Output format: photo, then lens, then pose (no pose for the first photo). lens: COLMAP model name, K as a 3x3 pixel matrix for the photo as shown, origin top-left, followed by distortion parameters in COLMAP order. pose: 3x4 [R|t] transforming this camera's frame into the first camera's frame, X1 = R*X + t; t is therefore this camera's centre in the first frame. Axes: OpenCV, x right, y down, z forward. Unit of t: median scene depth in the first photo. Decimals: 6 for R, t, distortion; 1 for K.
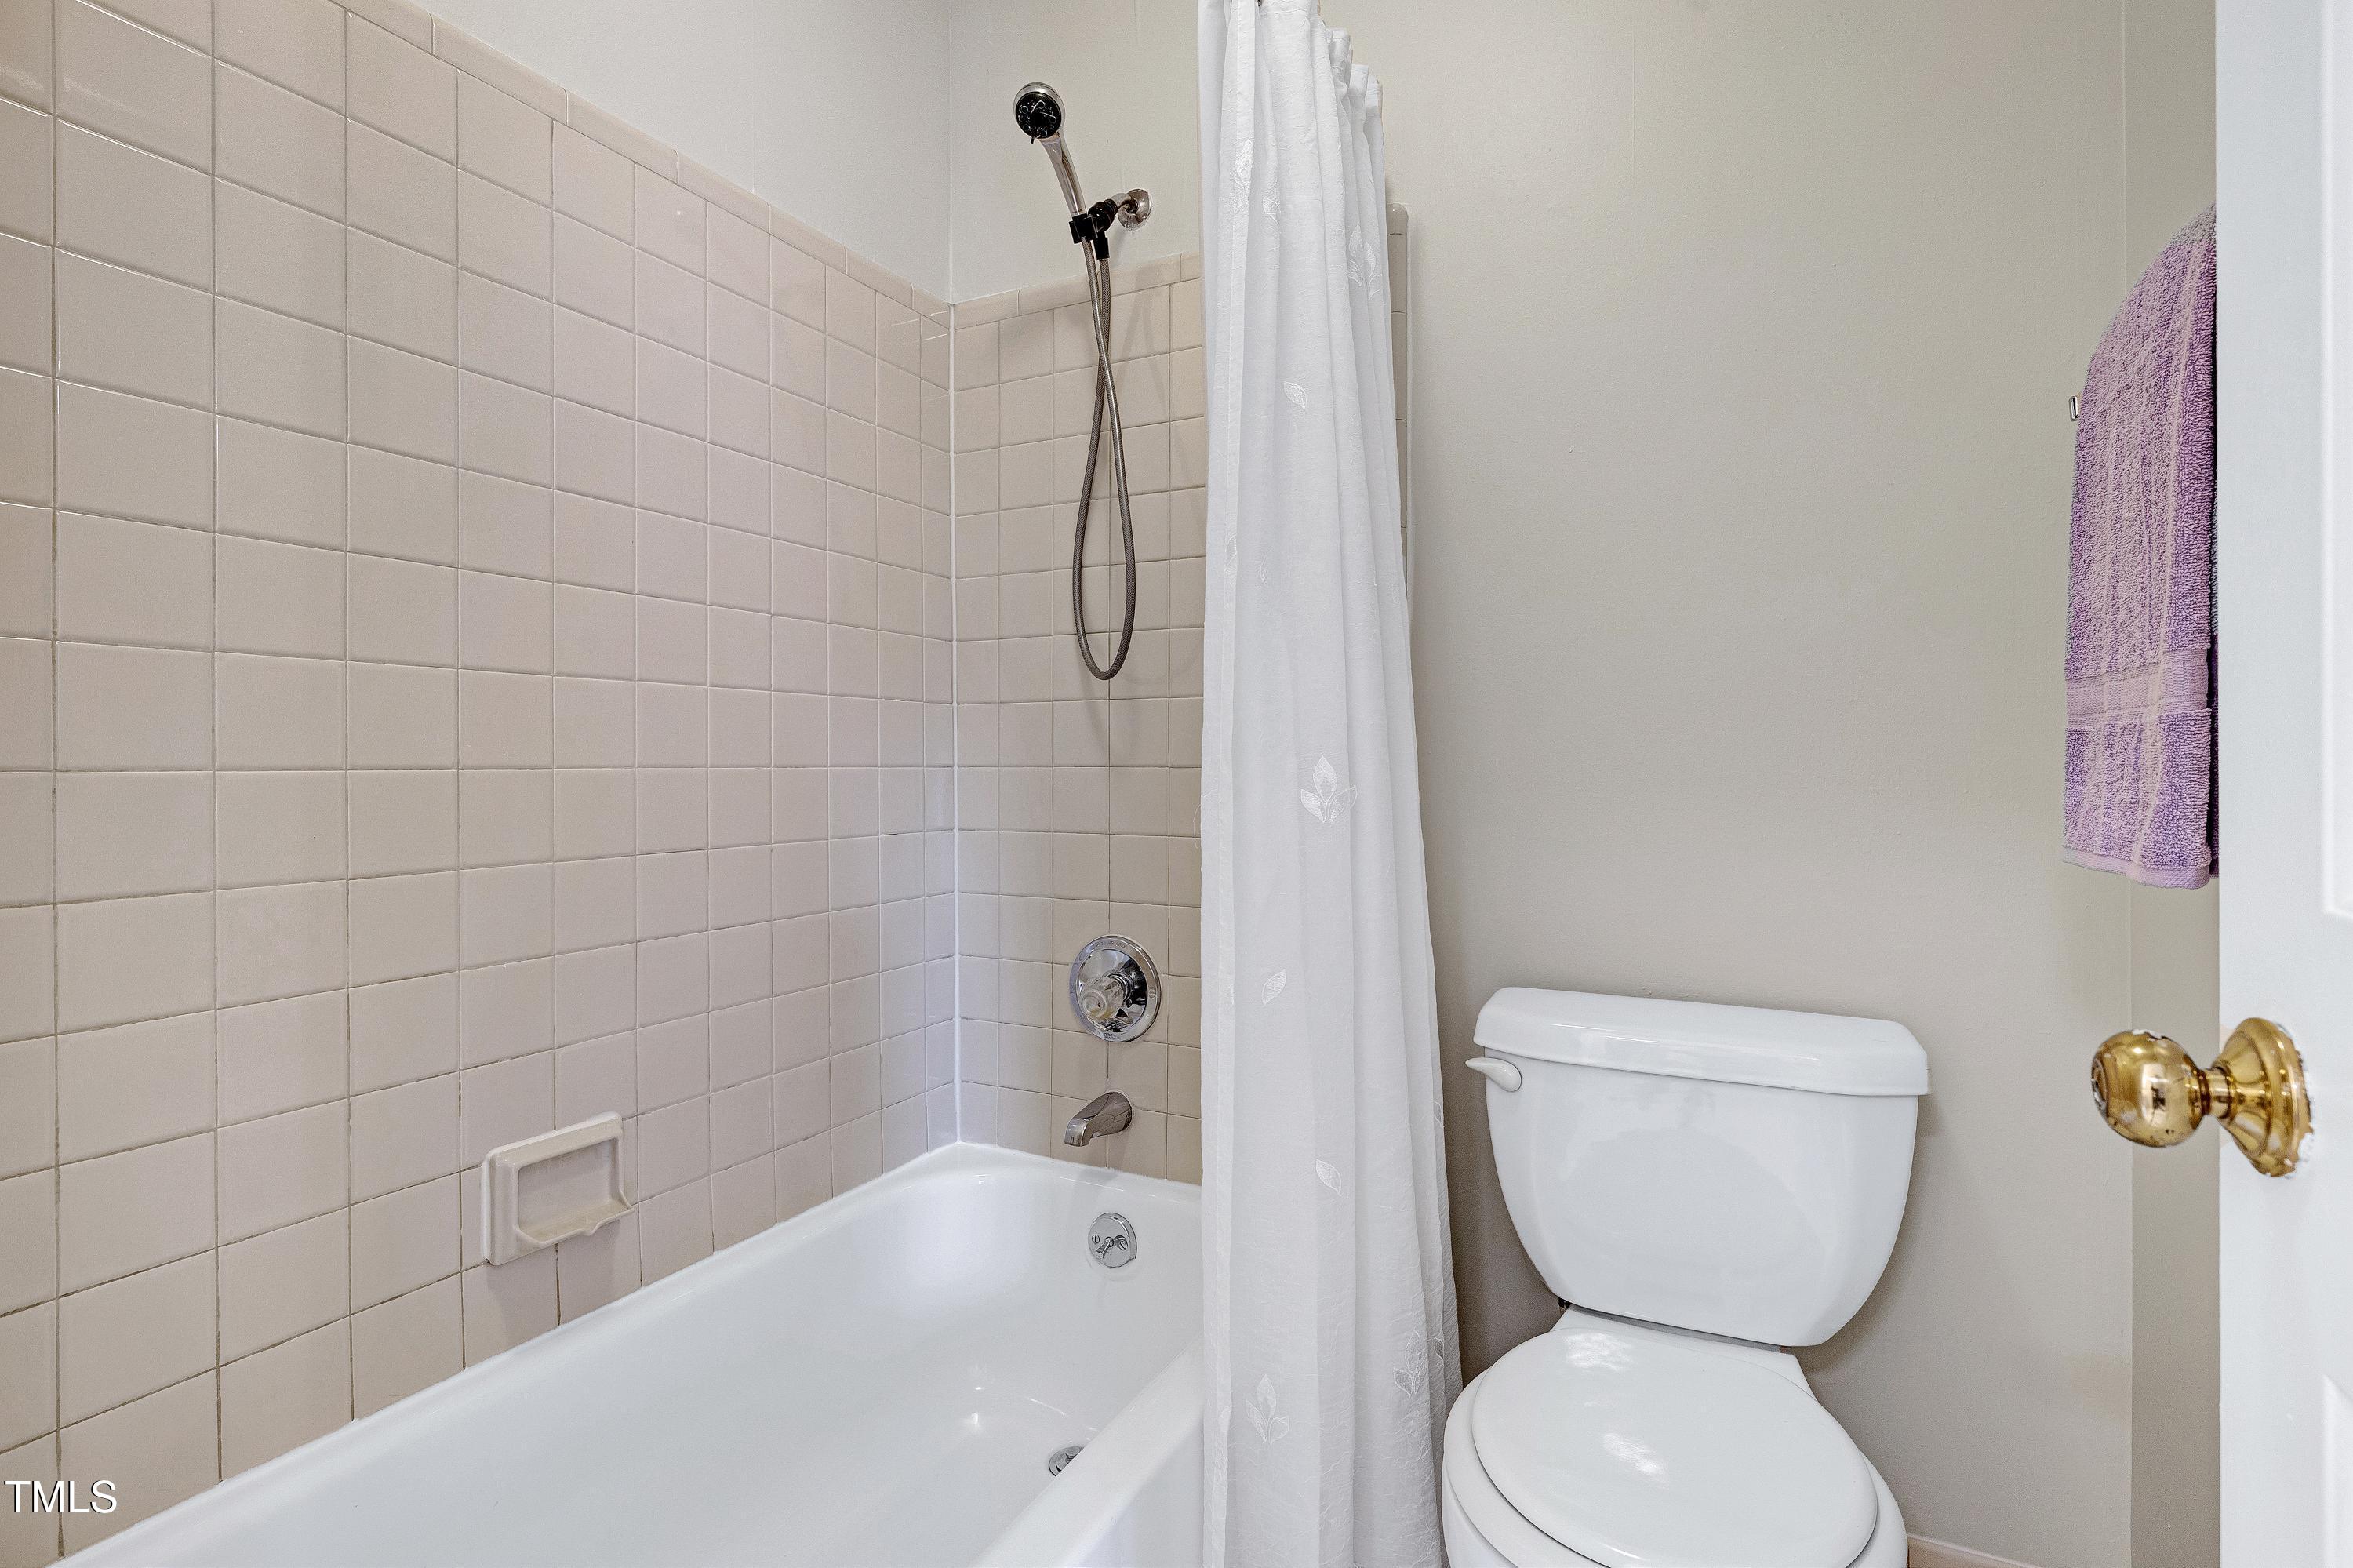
lens RADIAL K [[1114.8, 0, 1172.7], [0, 1114.8, 778.2], [0, 0, 1]] dist [-0.004102, 0.001101]
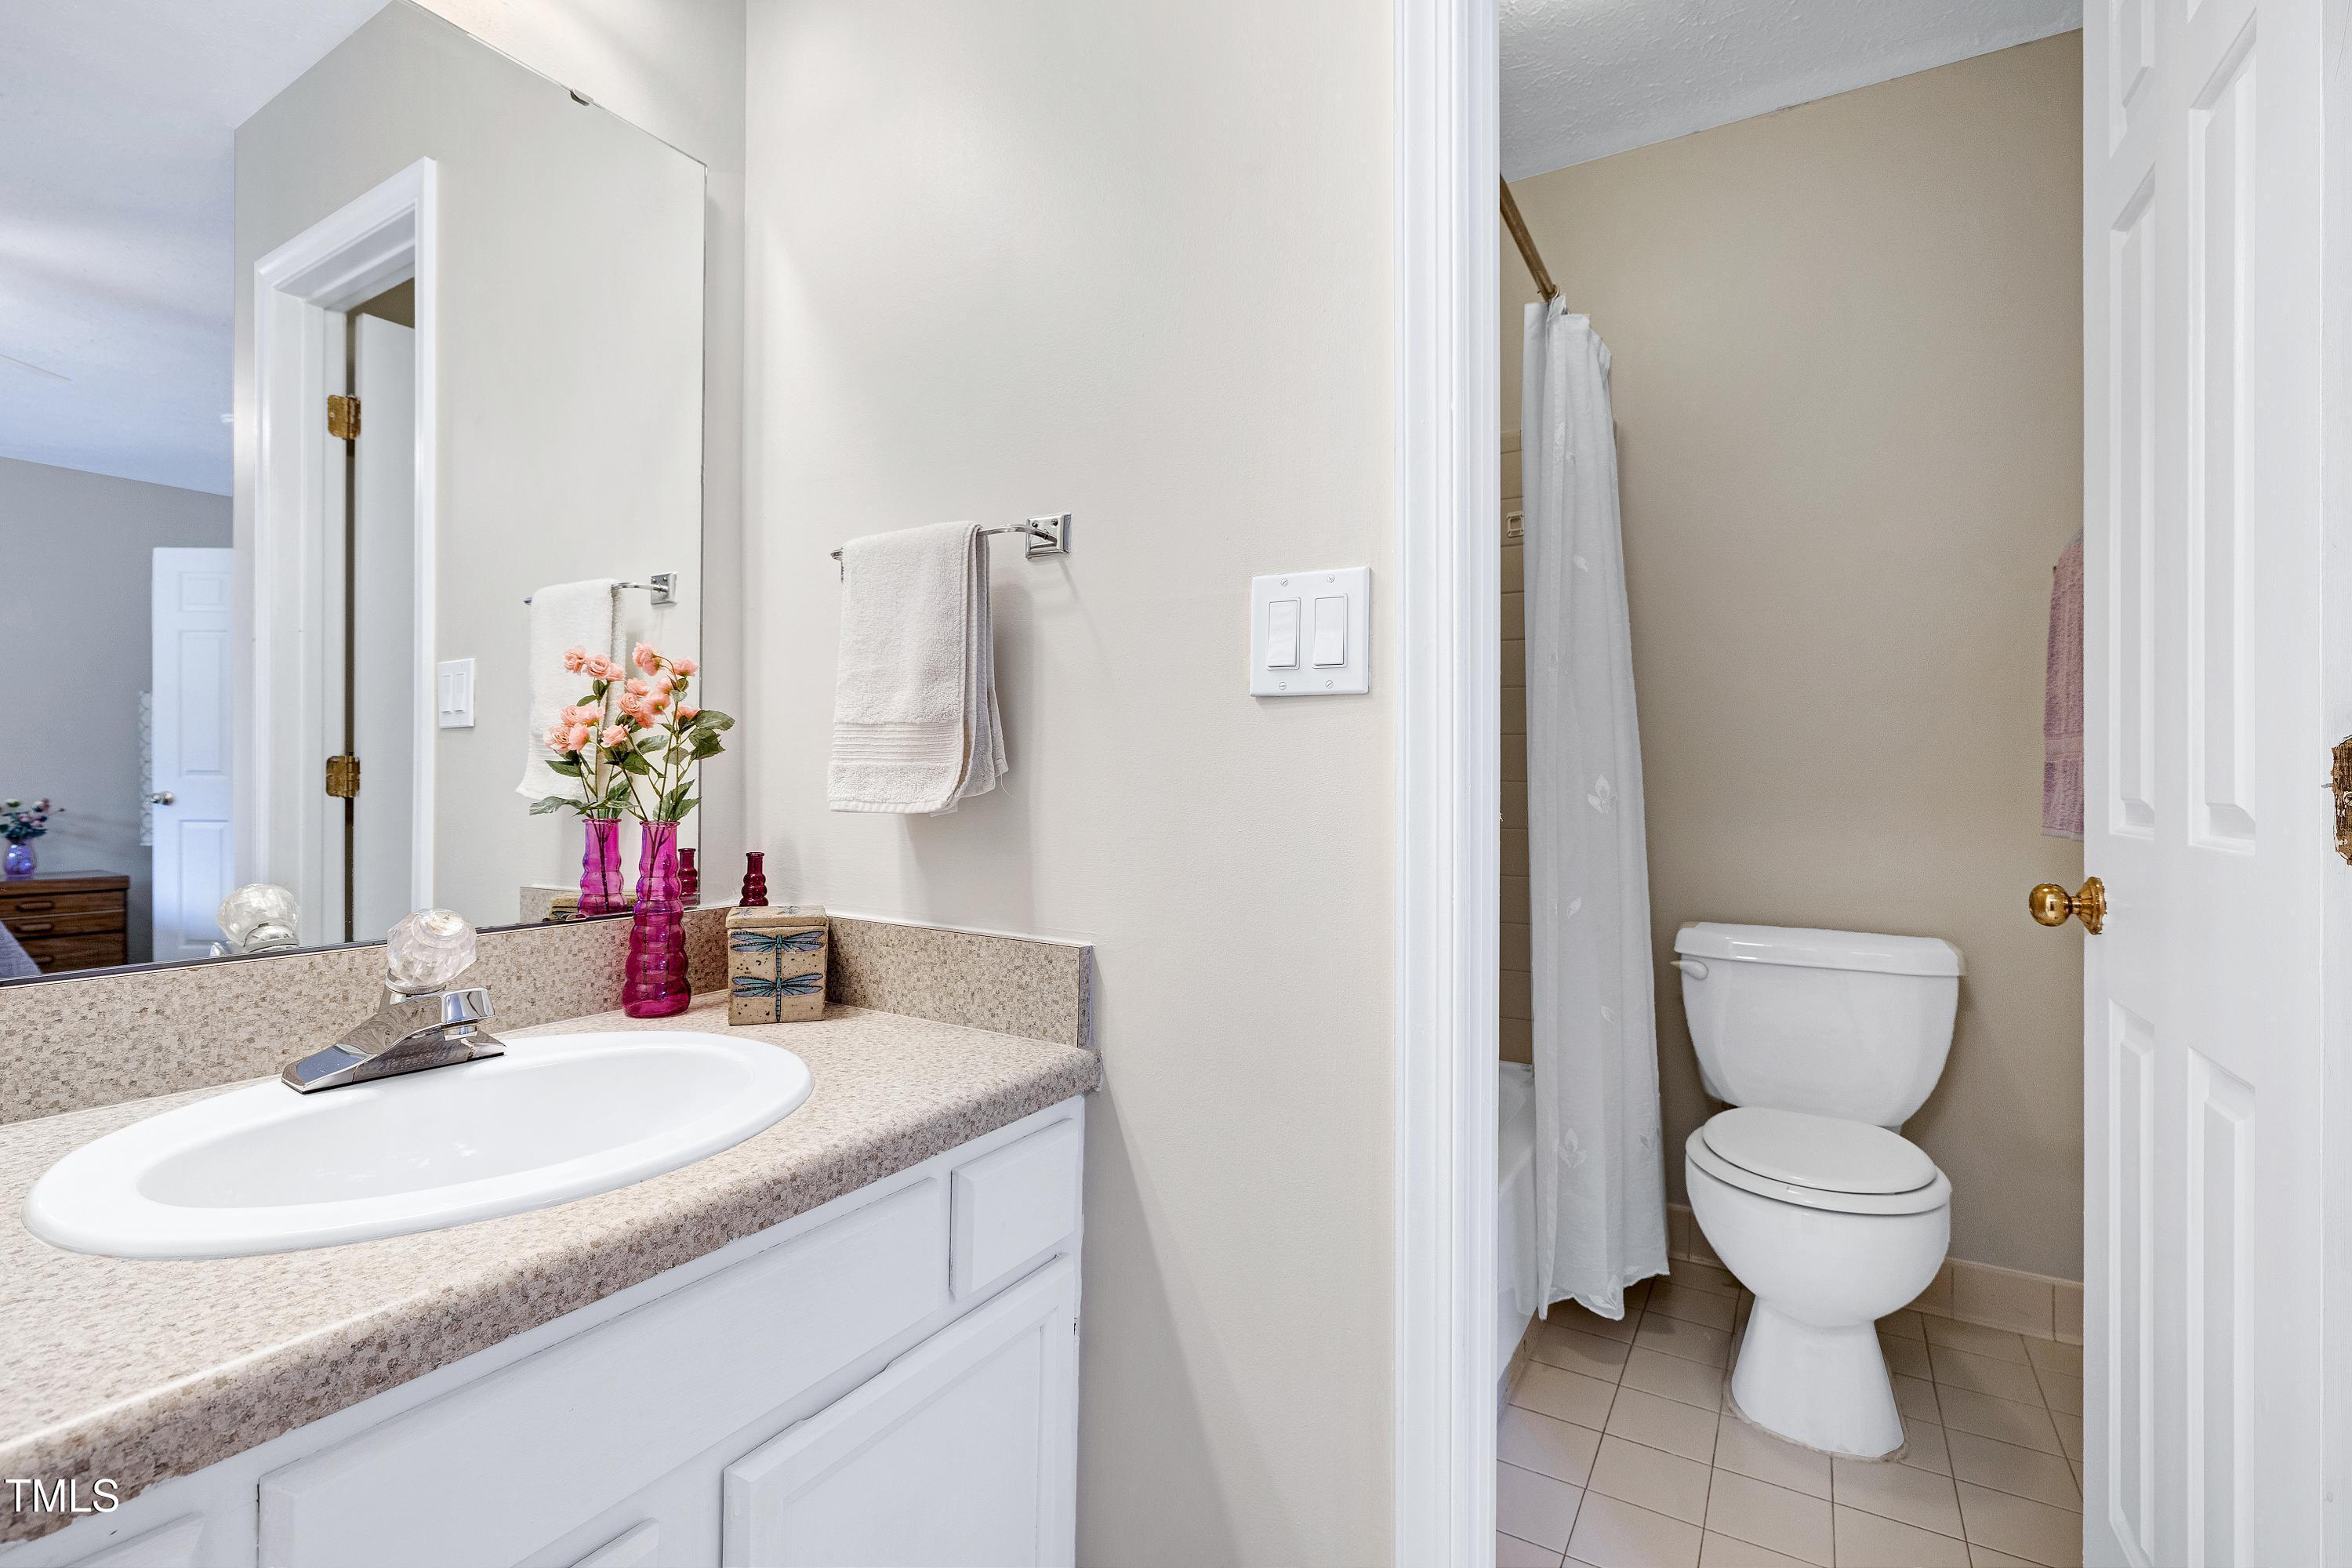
lens RADIAL K [[1054.1, 0, 1166.7], [0, 1054.1, 787.5], [0, 0, 1]] dist [-0.001020, 0.000887]
pose [[0.998461, 0.004890, -0.055242, -0.536312], [-0.005062, 0.999983, -0.002977, 0.009689], [0.055226, 0.003252, 0.998469, -0.802989]]
